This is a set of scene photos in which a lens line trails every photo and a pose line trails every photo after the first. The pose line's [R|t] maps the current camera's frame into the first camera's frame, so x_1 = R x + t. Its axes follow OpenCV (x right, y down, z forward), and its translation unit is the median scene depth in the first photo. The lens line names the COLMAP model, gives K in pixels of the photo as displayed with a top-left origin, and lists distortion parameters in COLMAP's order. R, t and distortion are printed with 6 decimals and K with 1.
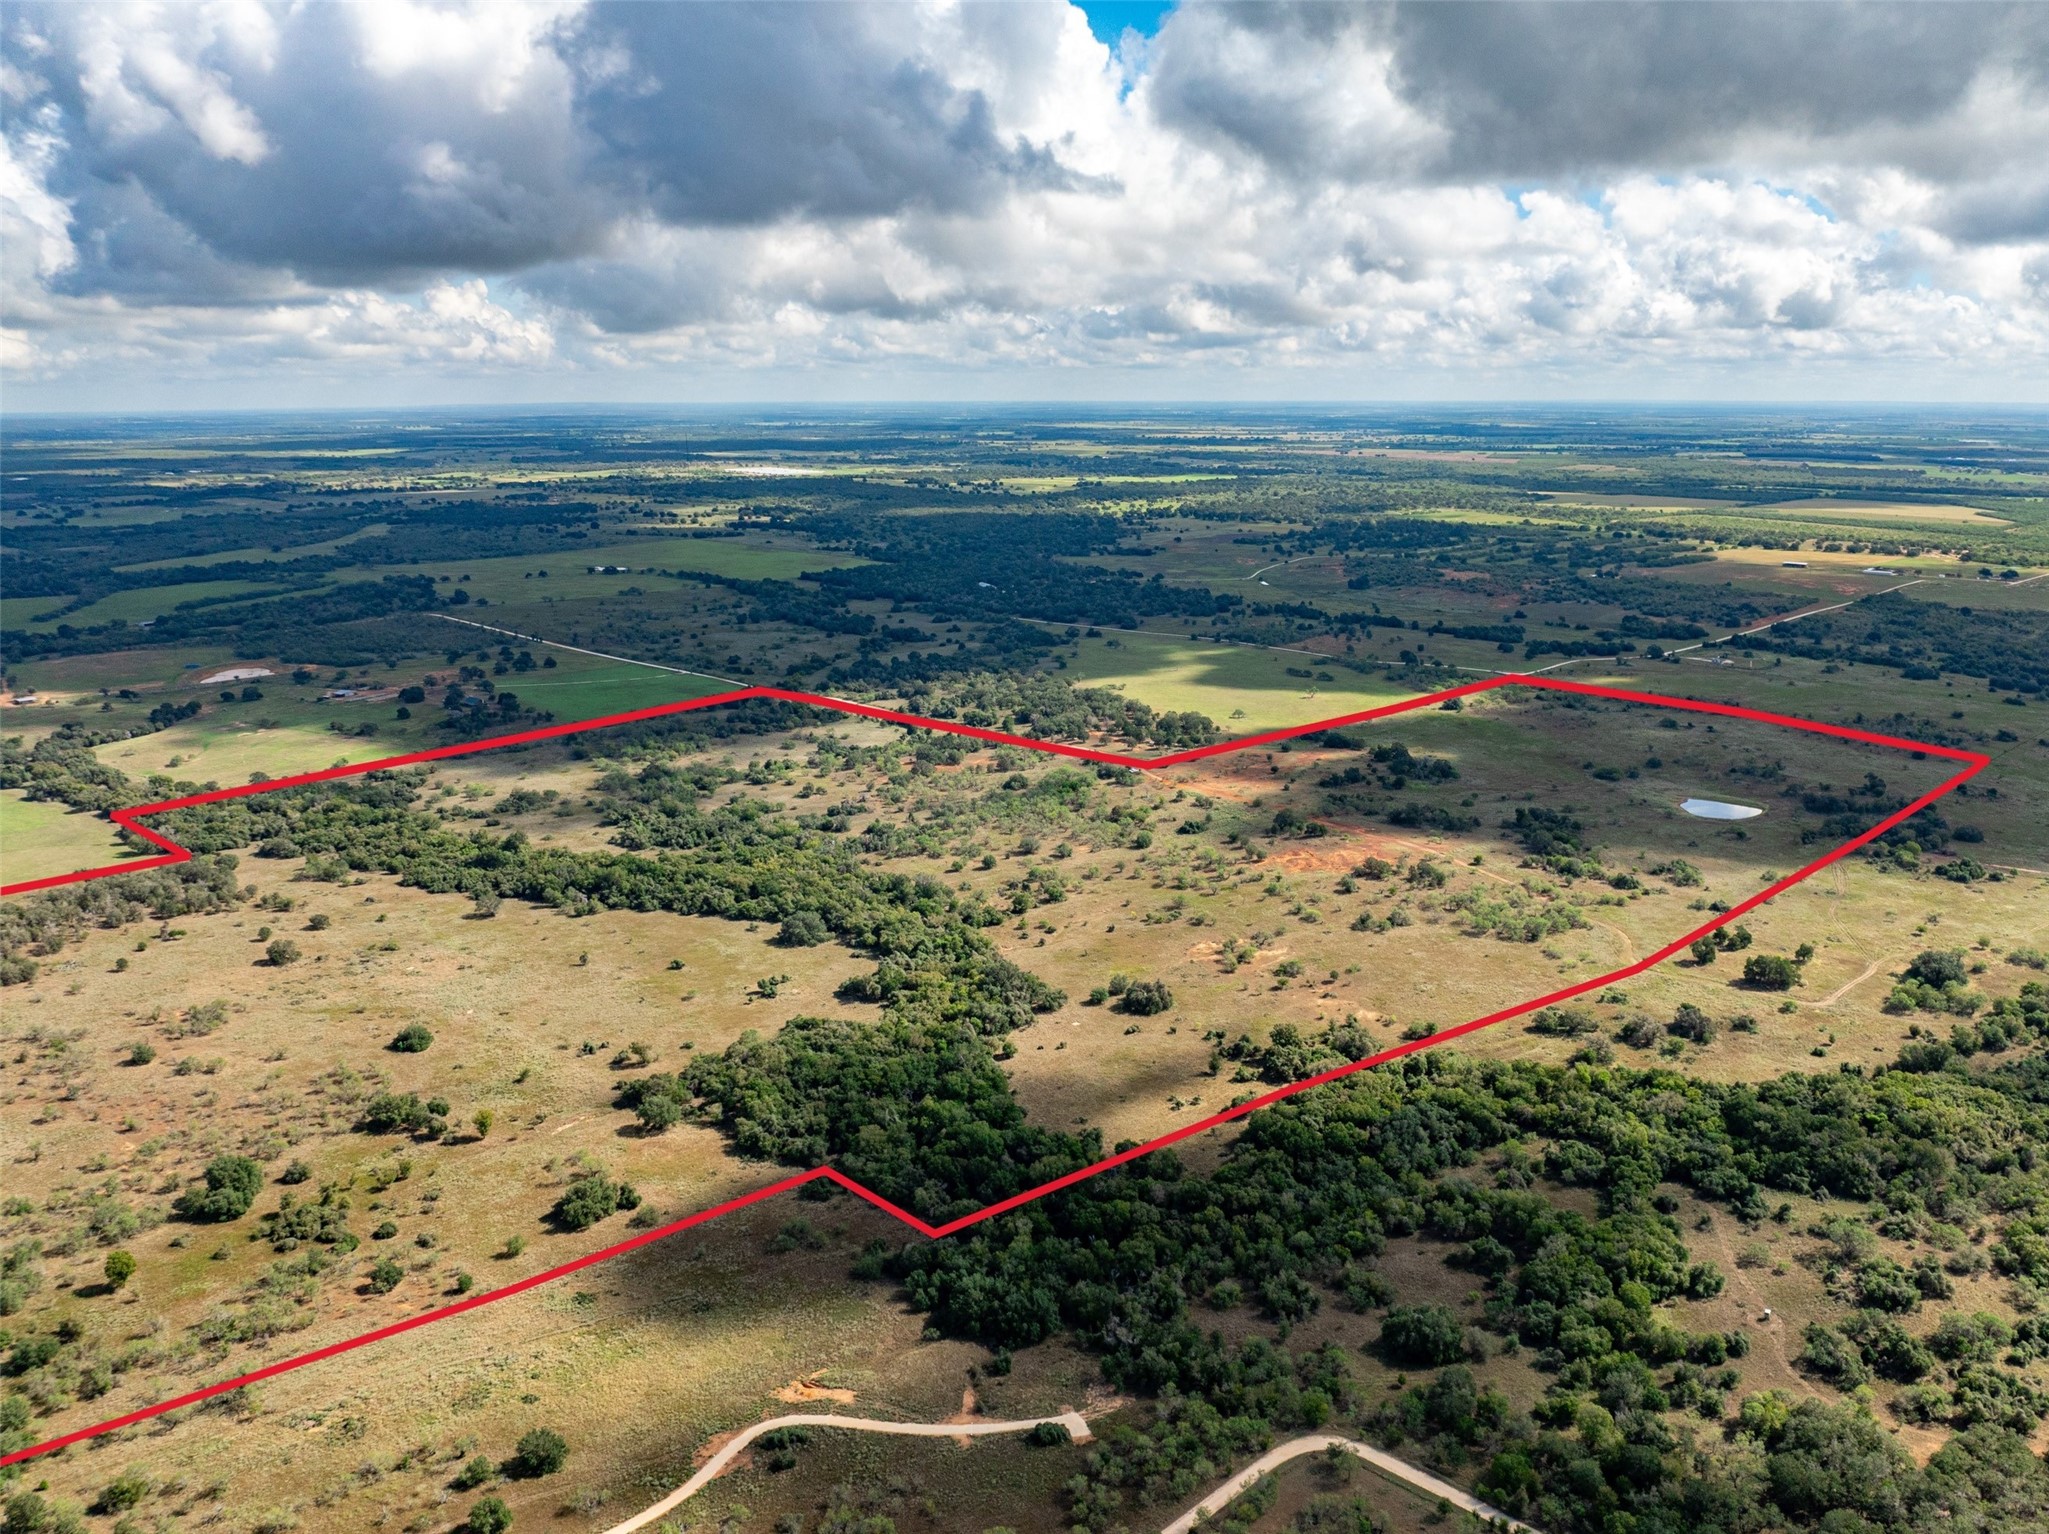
lens RADIAL K [[1614.8, 0, 1024.5], [0, 1614.8, 767.0], [0, 0, 1]] dist [-0.009398, -0.001995]
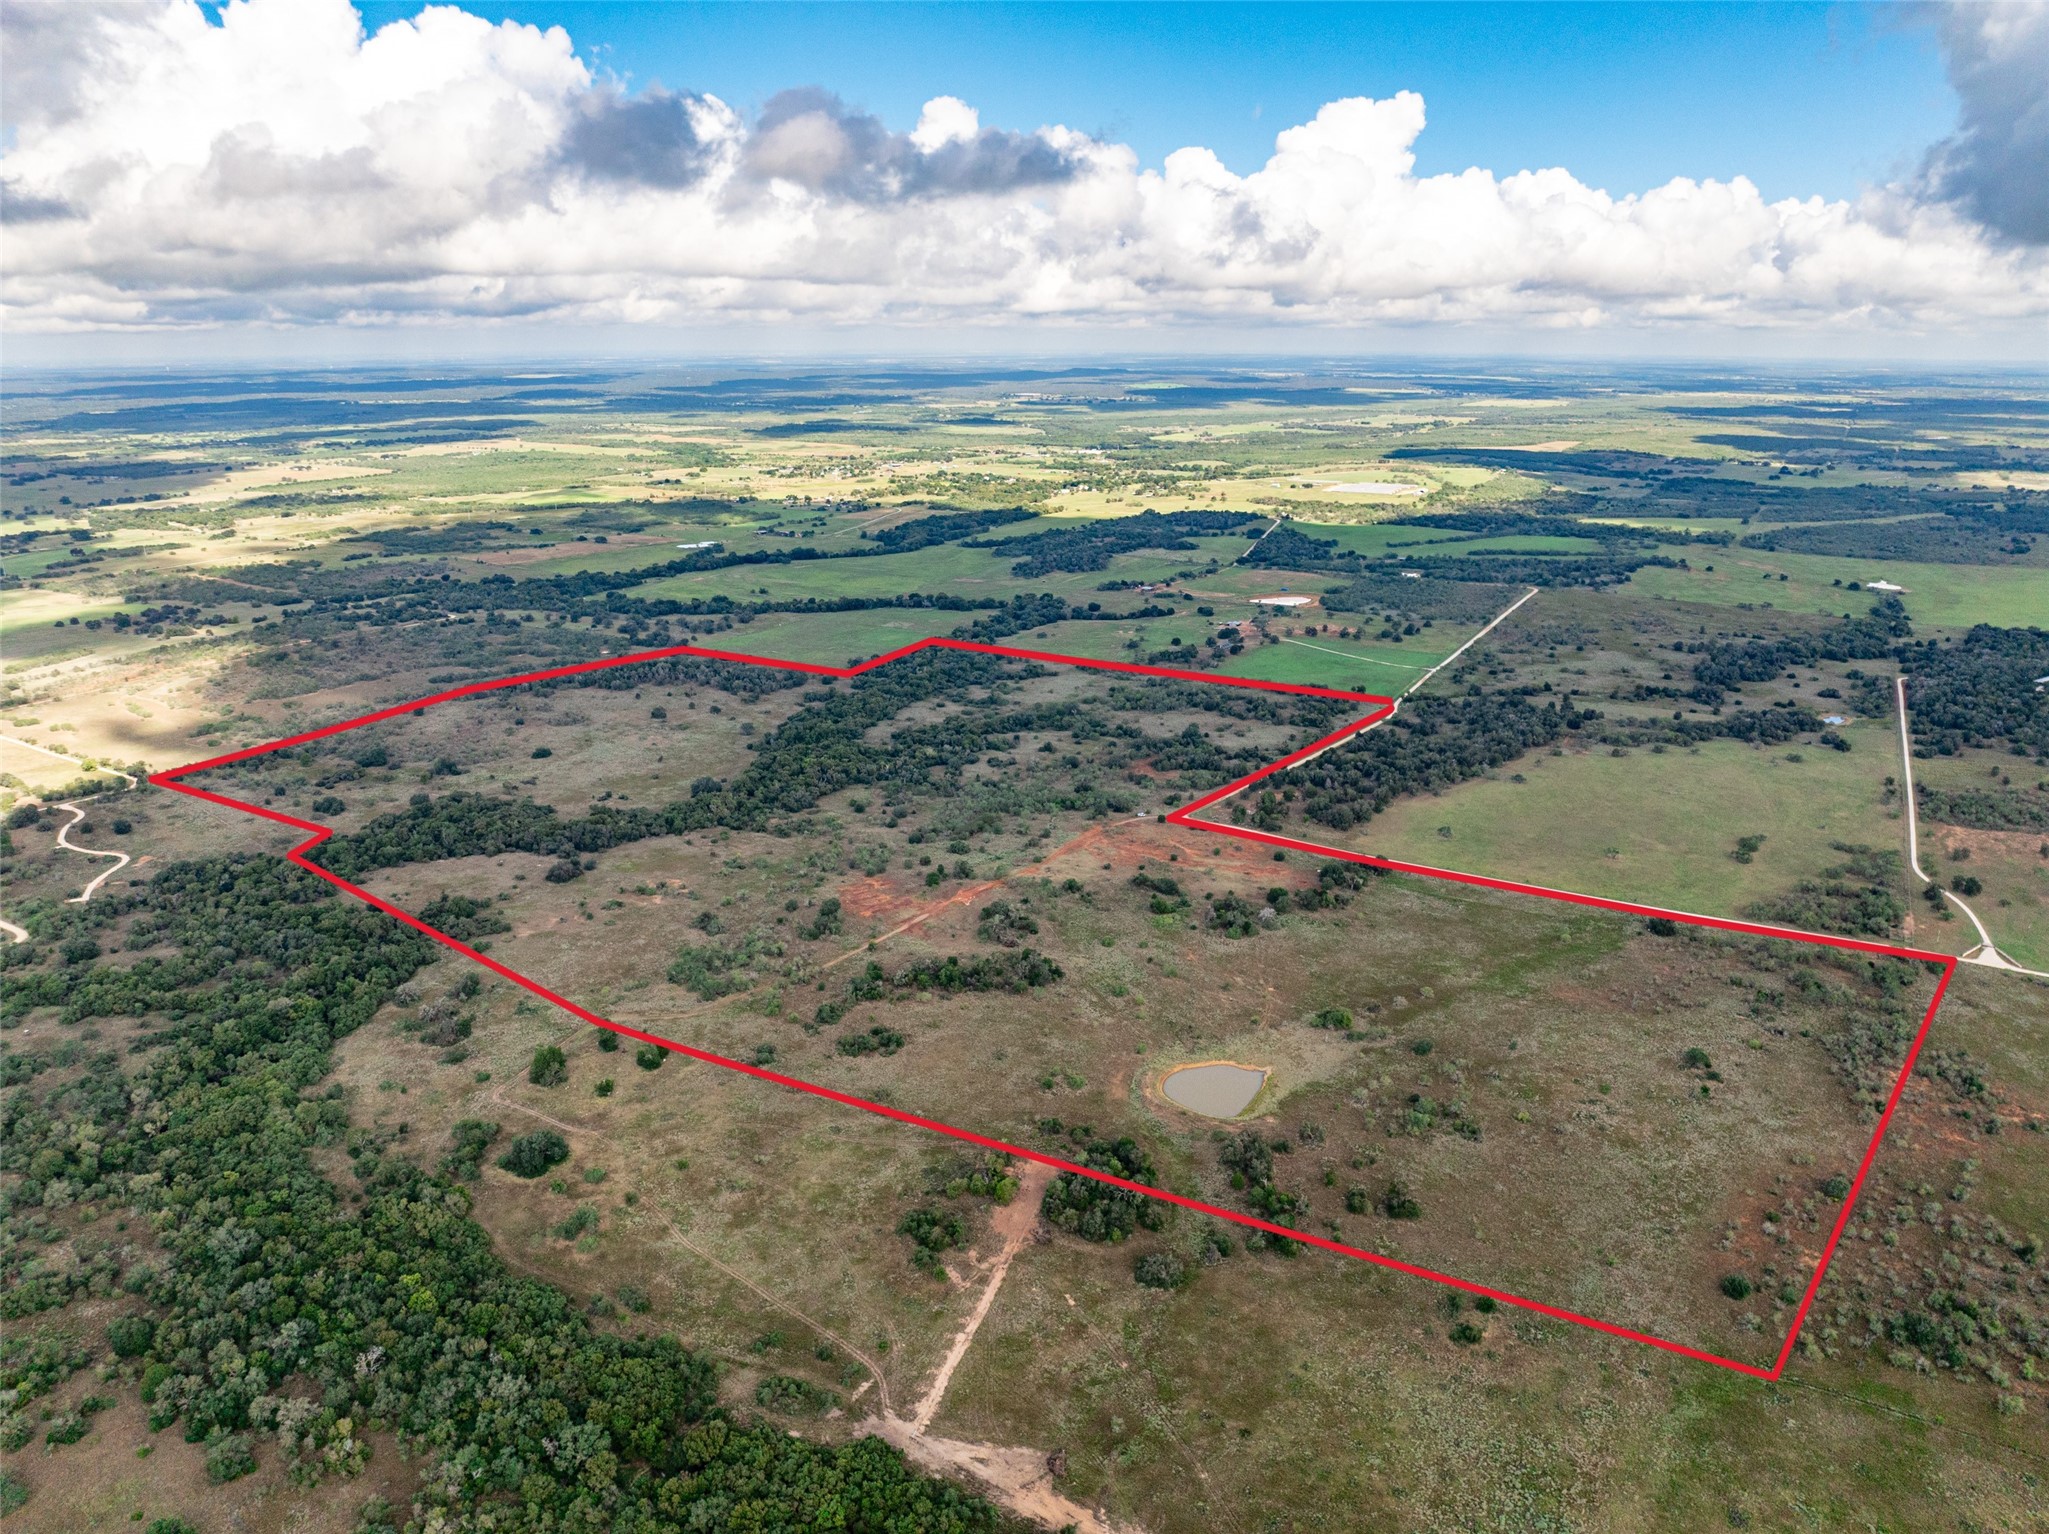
lens RADIAL K [[1375.7, 0, 1024.5], [0, 1375.7, 767.0], [0, 0, 1]] dist [-0.023794, 0.001469]
pose [[0.254974, 0.283816, -0.924358, 1.274401], [-0.220131, 0.947890, 0.230320, -0.319447], [0.941558, 0.144754, 0.304164, 0.969536]]
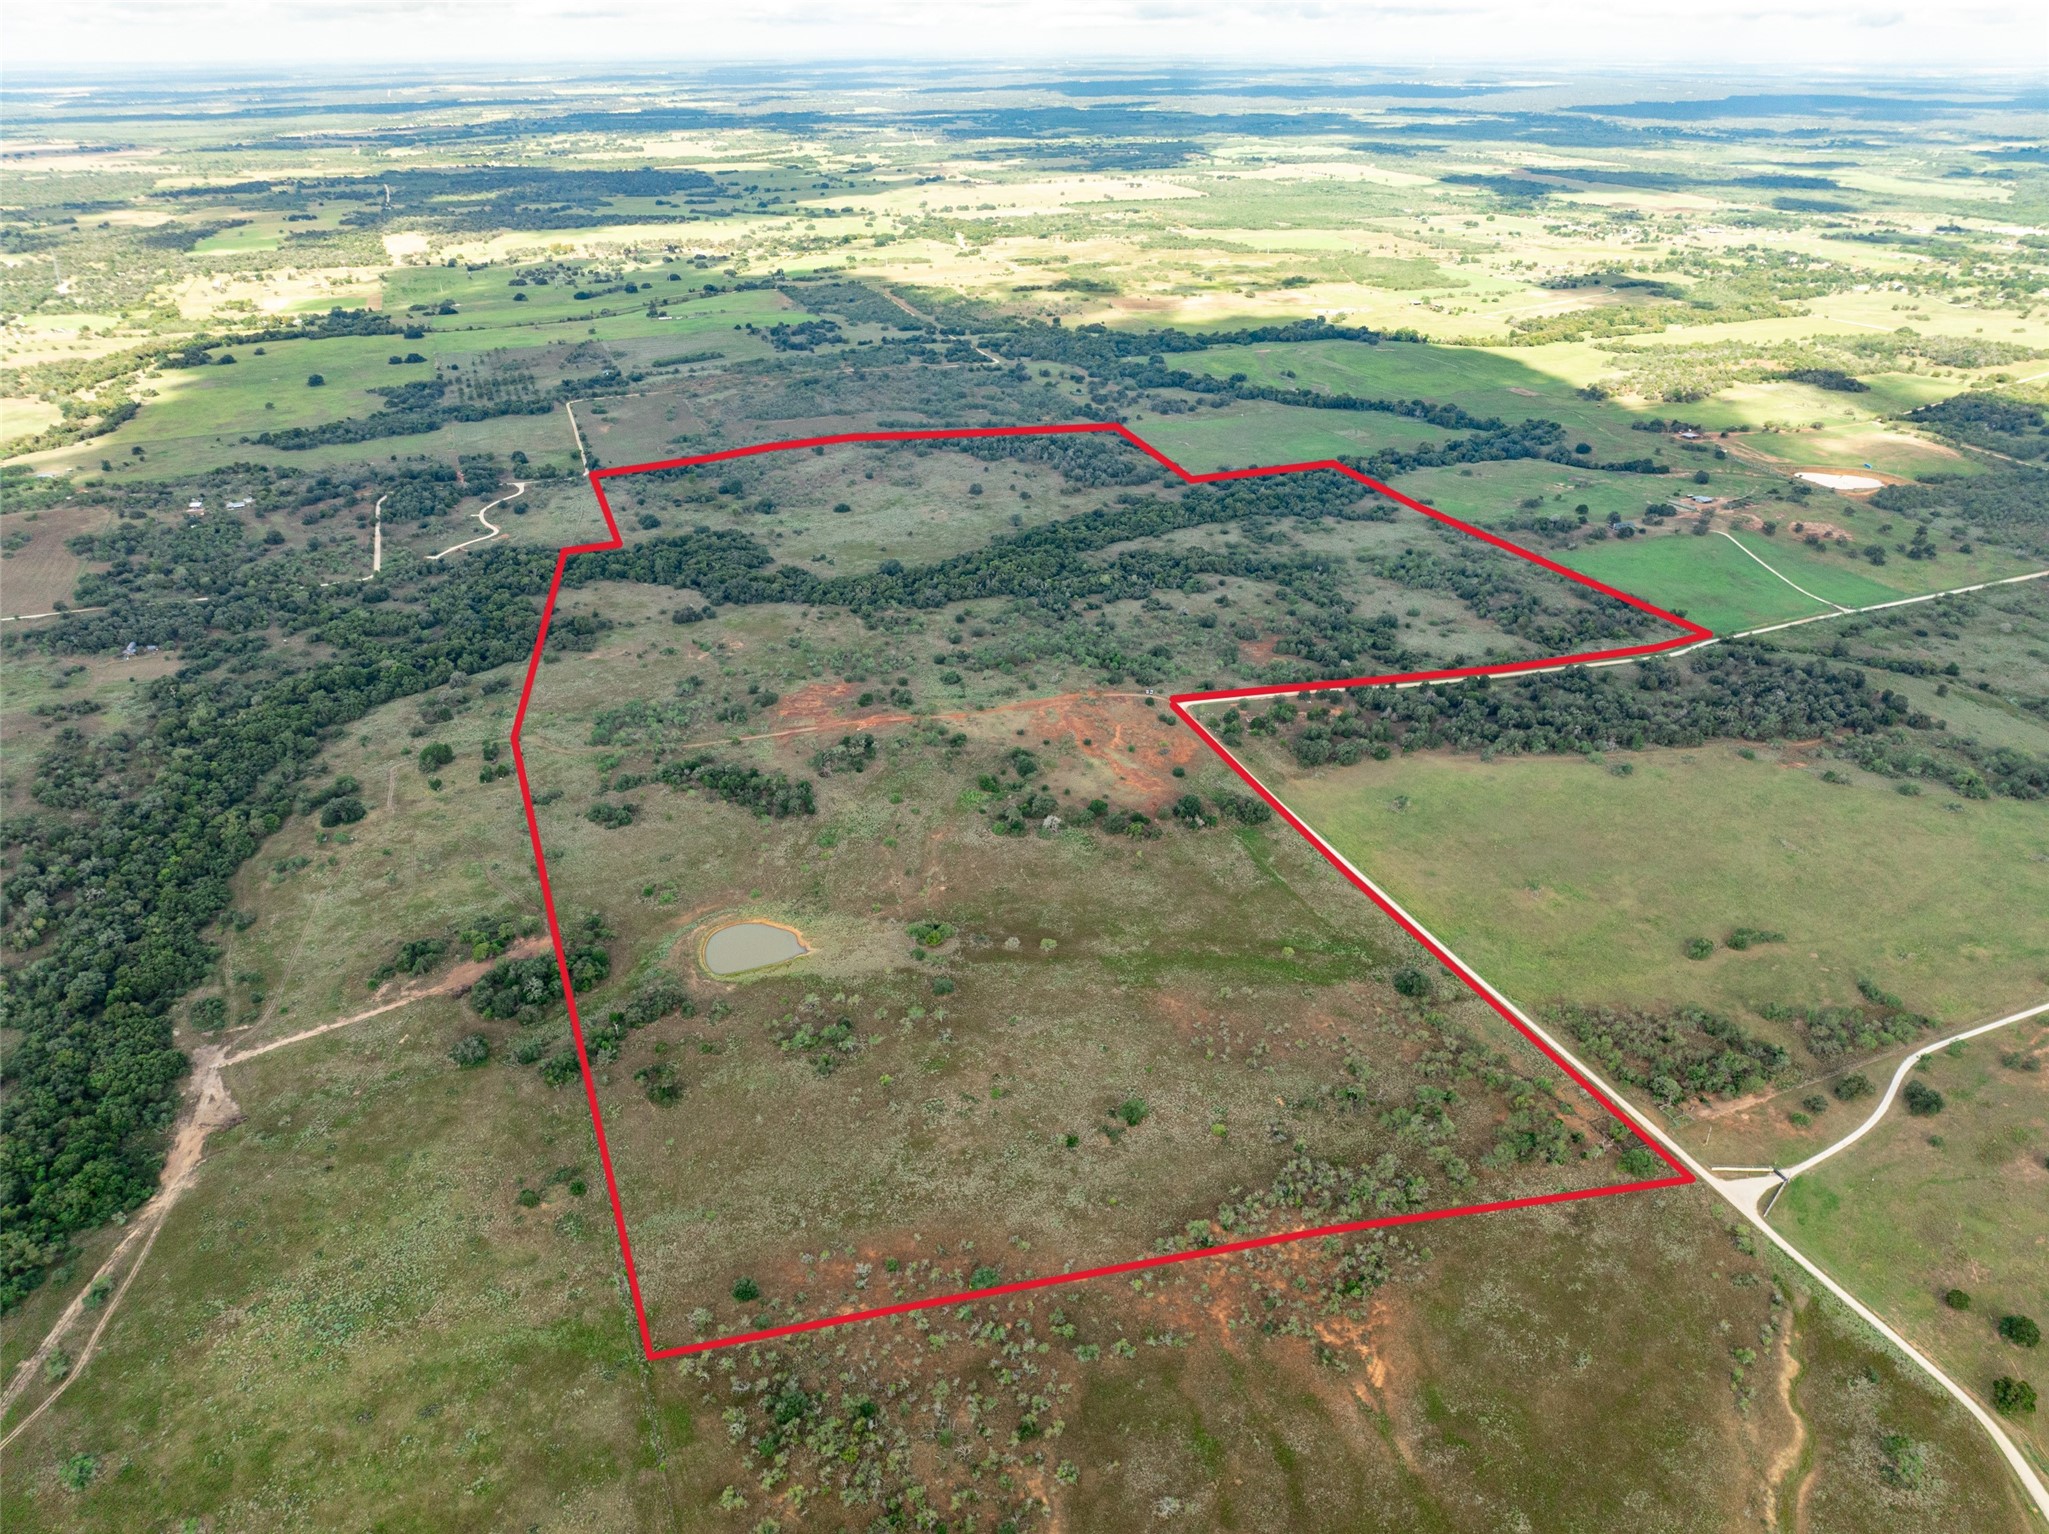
lens RADIAL K [[1375.7, 0, 1024.5], [0, 1375.7, 767.0], [0, 0, 1]] dist [-0.023794, 0.001469]
pose [[-0.385453, 0.431783, -0.815469, 1.213179], [-0.212398, 0.818509, 0.533788, -0.597438], [0.897949, 0.378954, -0.223787, 1.691112]]
